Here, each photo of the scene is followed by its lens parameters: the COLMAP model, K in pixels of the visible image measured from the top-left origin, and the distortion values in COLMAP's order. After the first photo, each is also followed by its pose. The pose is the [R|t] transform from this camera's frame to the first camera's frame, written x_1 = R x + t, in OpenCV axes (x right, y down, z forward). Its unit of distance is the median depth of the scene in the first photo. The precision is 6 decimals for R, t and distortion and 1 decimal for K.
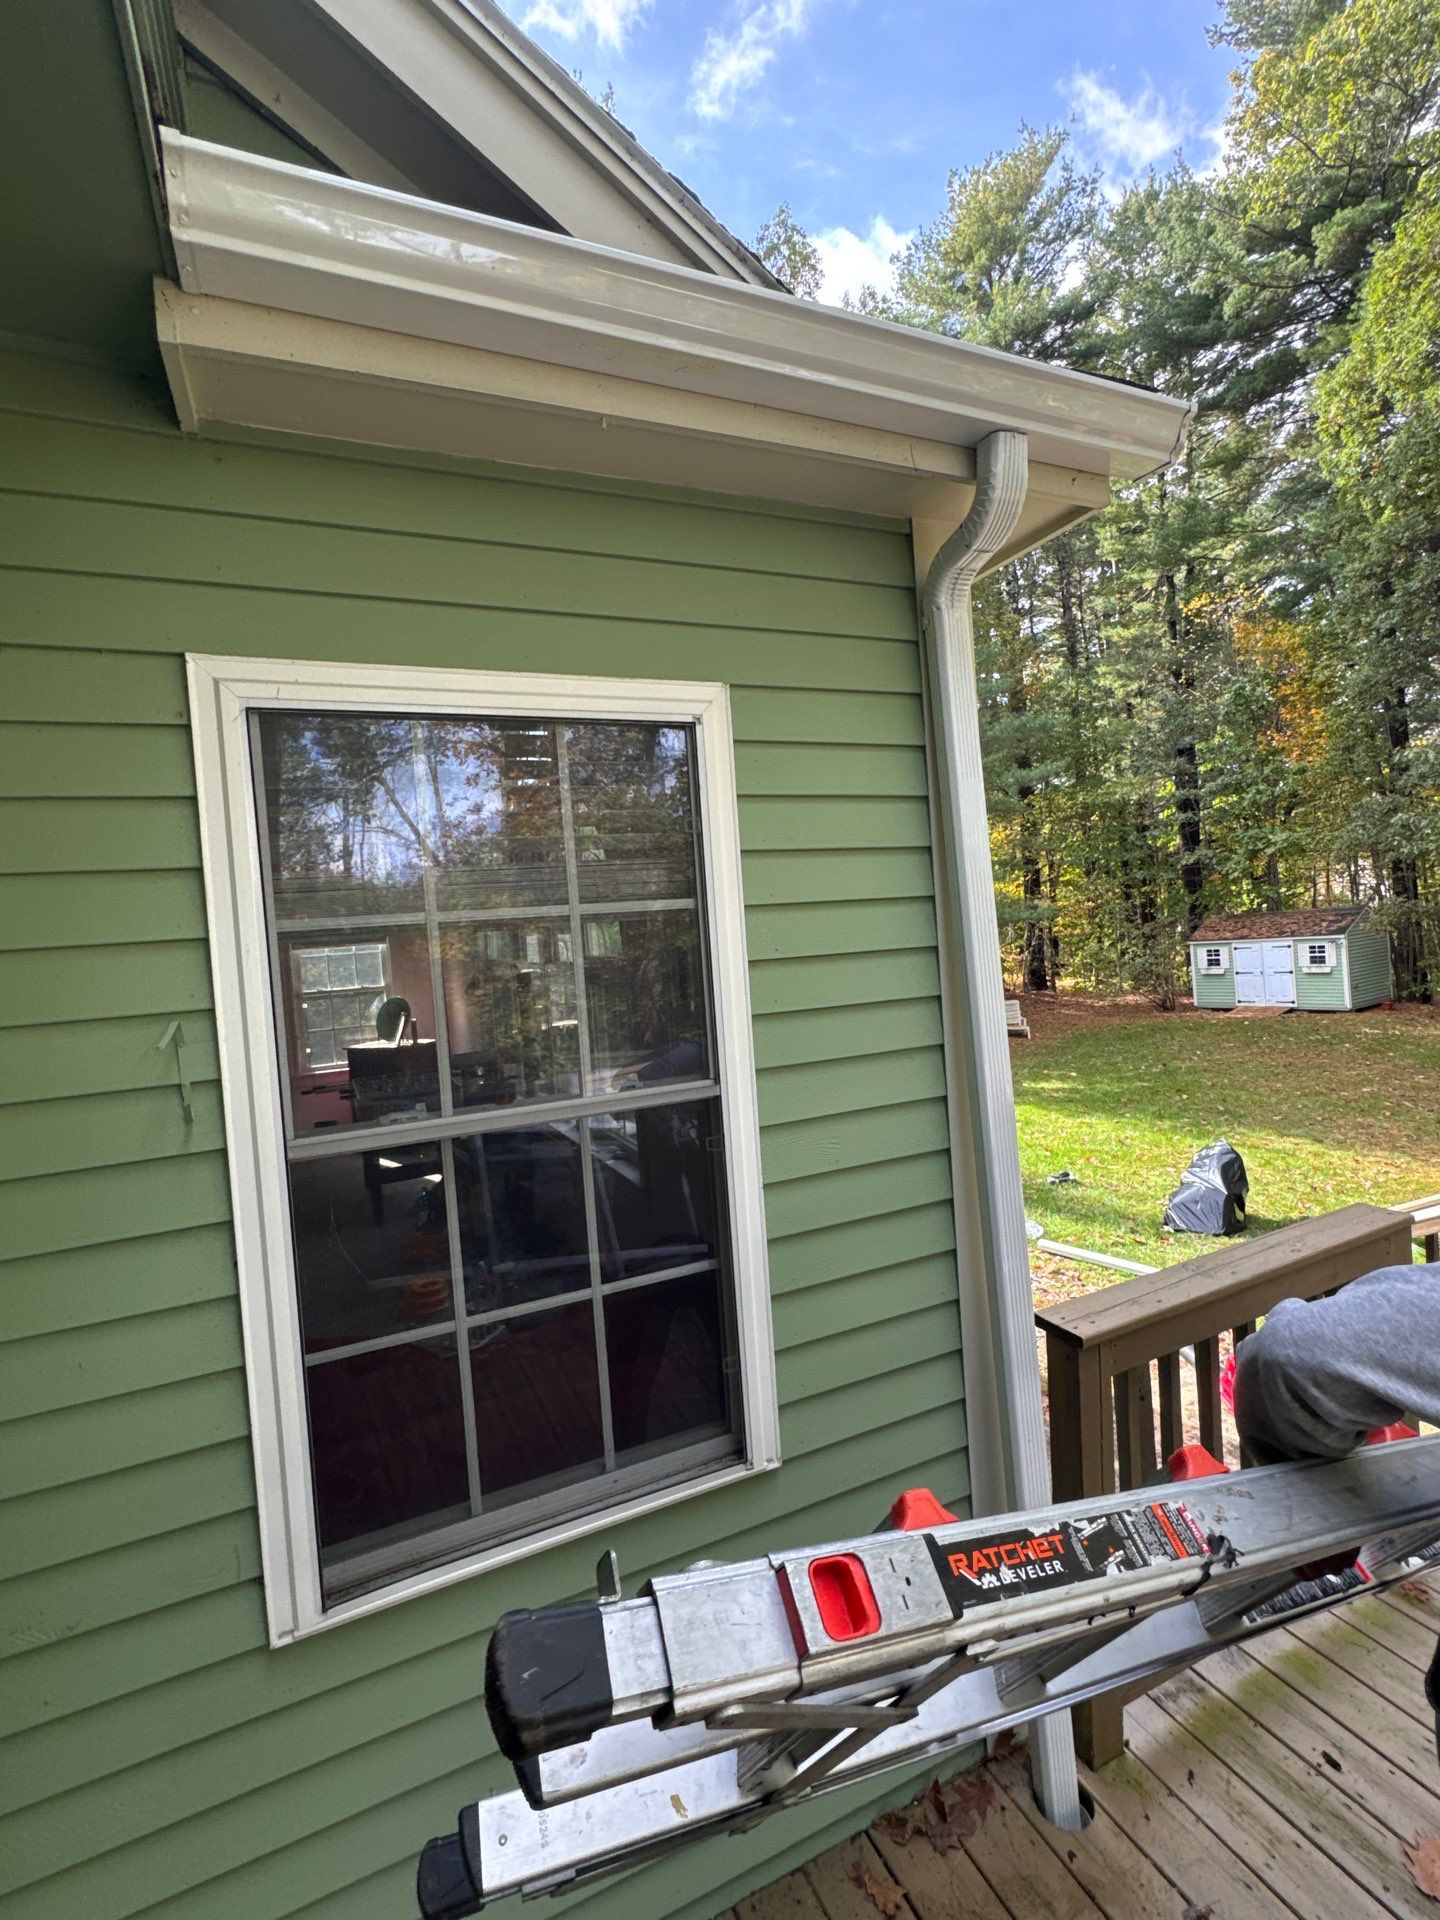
lens RADIAL K [[893.0, 0, 720.0], [0, 893.0, 960.0], [0, 0, 1]] dist [-0.003176, -0.000016]
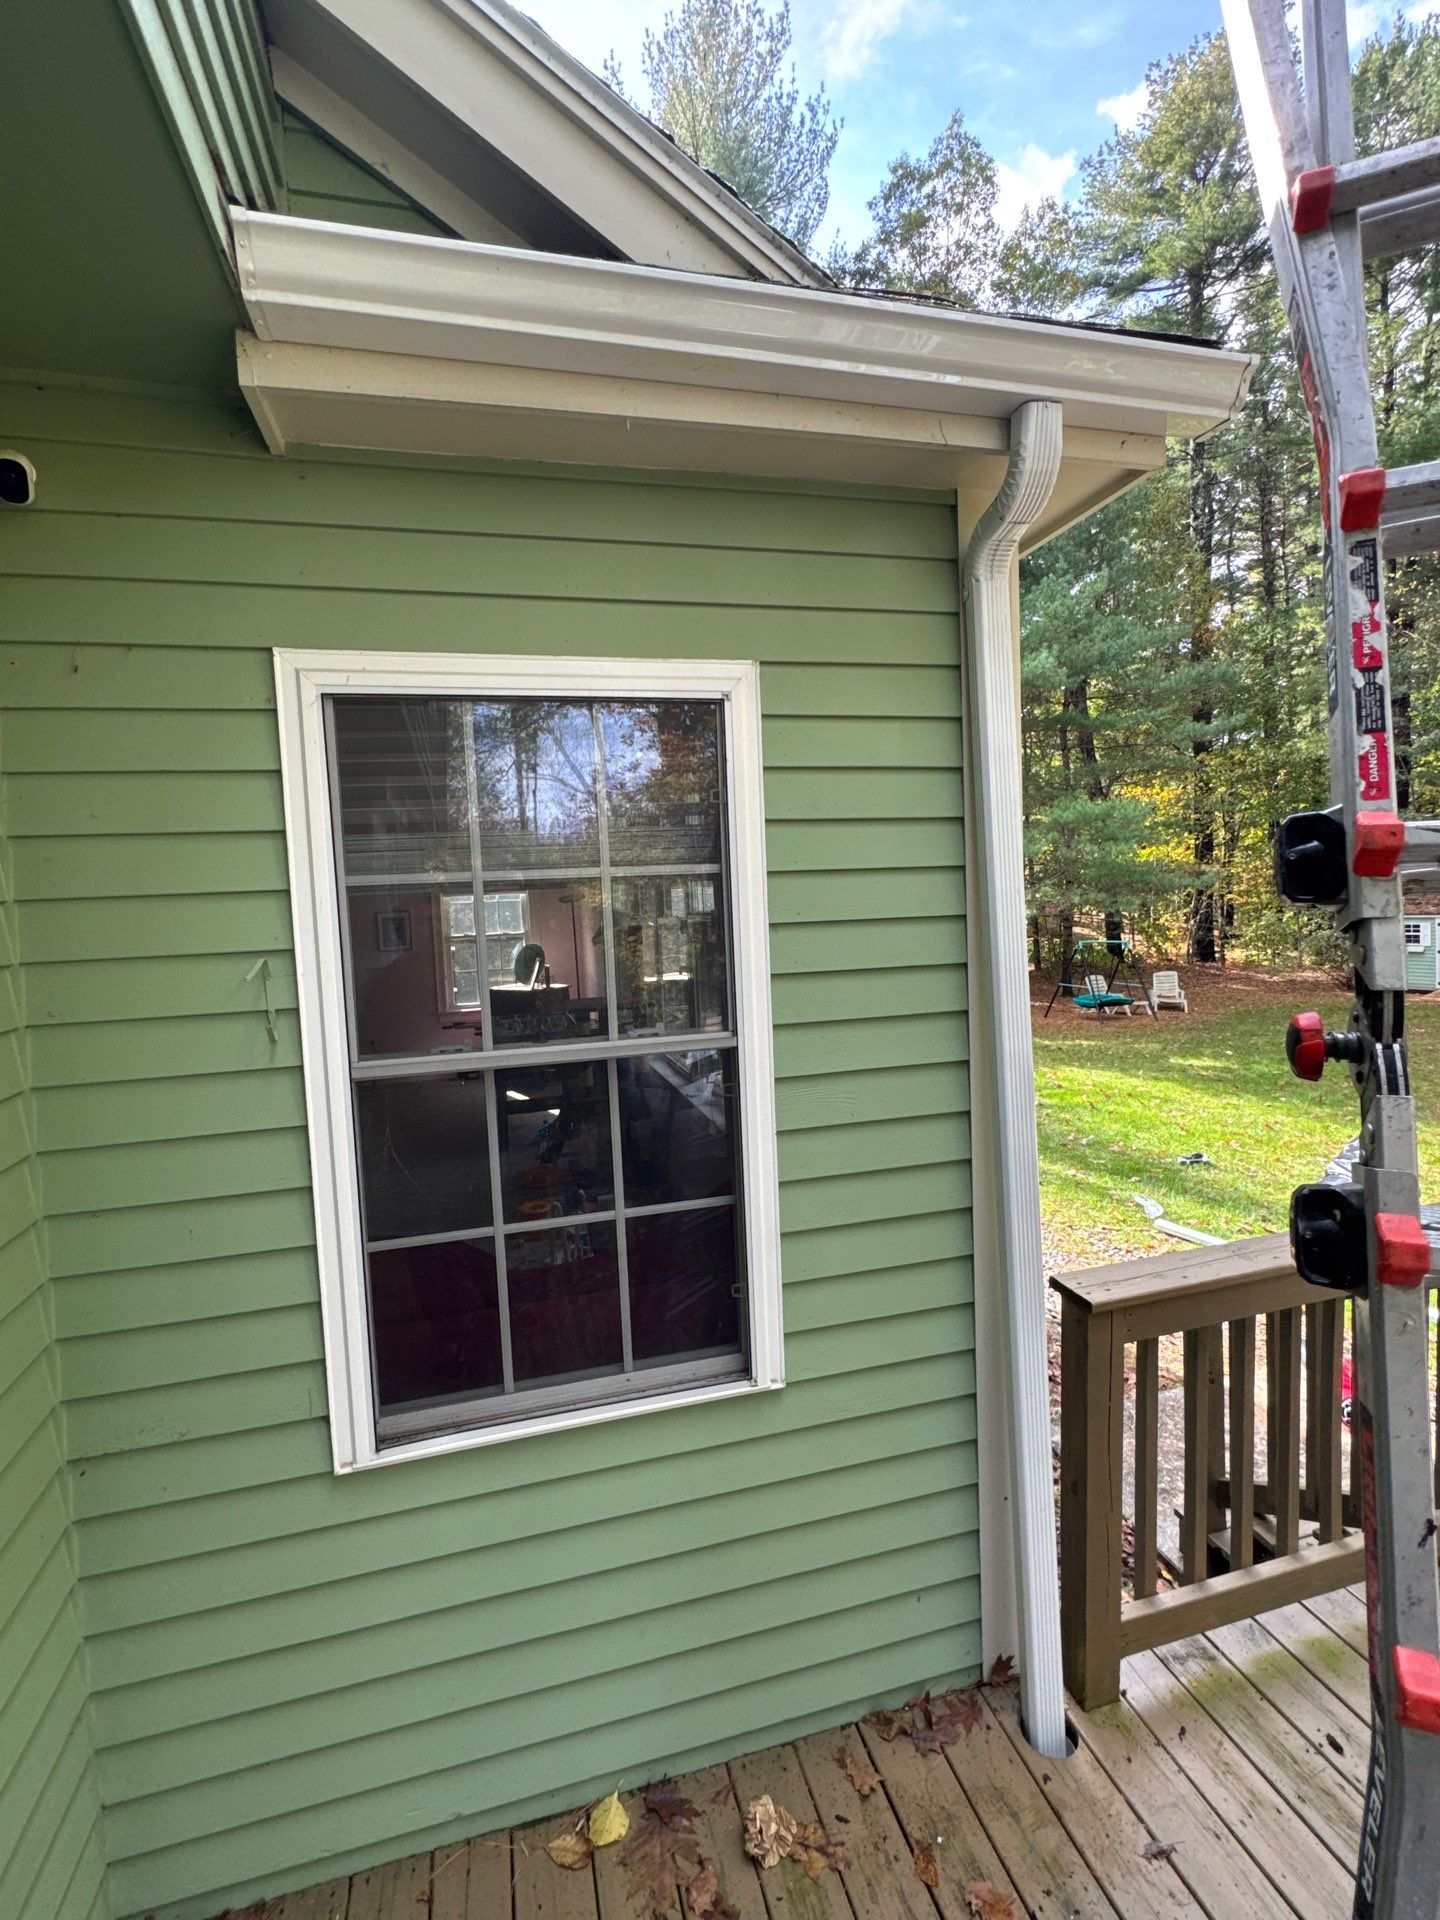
lens RADIAL K [[893.0, 0, 720.0], [0, 893.0, 960.0], [0, 0, 1]] dist [-0.003176, -0.000016]
pose [[0.985459, 0.040934, -0.164909, 0.139508], [-0.032610, 0.998069, 0.052873, -0.009078], [0.166755, -0.046727, 0.984891, -0.060368]]
